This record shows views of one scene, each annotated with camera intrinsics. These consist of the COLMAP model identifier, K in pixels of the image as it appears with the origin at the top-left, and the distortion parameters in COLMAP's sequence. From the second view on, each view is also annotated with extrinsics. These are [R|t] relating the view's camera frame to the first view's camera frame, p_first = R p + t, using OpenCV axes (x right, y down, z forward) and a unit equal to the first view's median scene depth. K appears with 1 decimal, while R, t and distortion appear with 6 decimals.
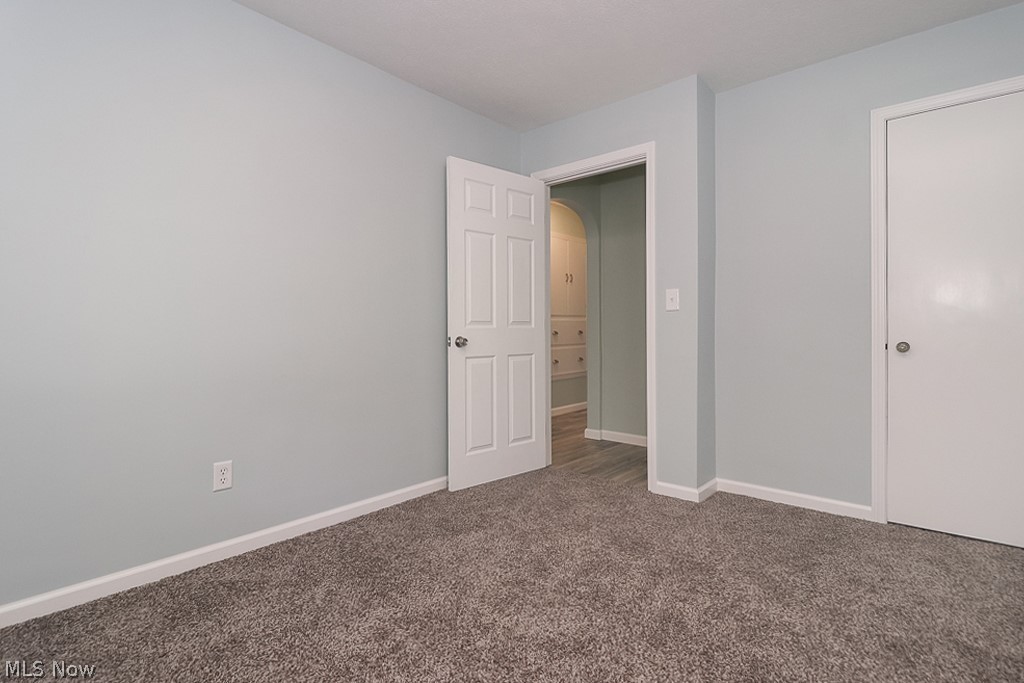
lens RADIAL K [[505.0, 0, 510.1], [0, 505.0, 329.9], [0, 0, 1]] dist [0.000131, -0.002414]
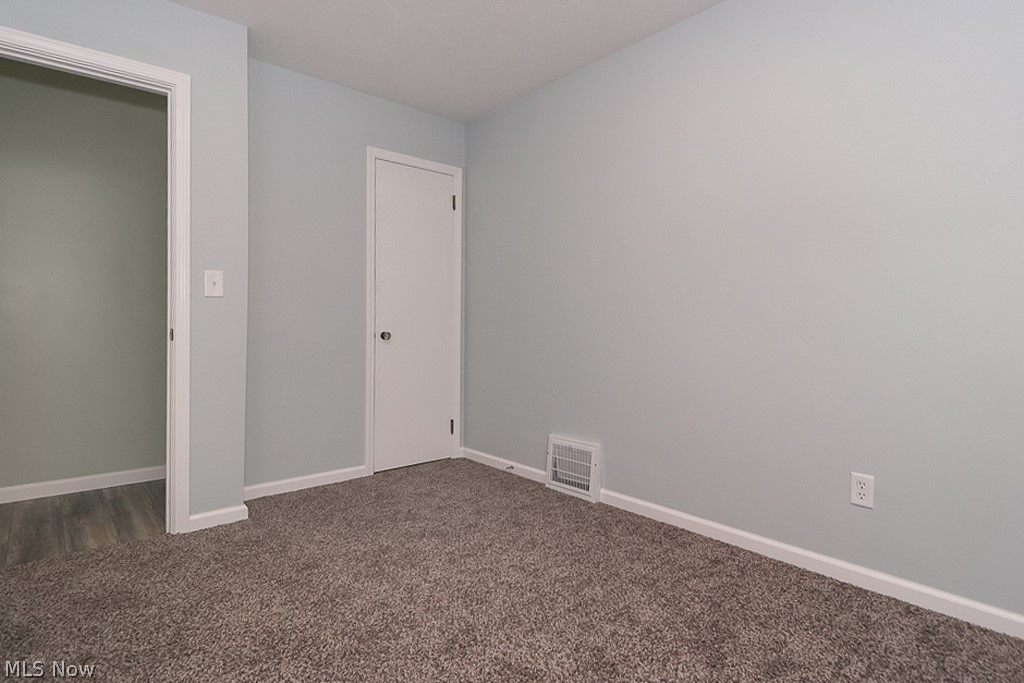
lens RADIAL K [[505.0, 0, 510.1], [0, 505.0, 329.9], [0, 0, 1]] dist [0.000131, -0.002414]
pose [[0.159542, -0.006238, 0.987171, -0.406690], [-0.001921, 0.999976, 0.006629, 0.008303], [-0.987189, -0.002954, 0.159526, 0.404170]]
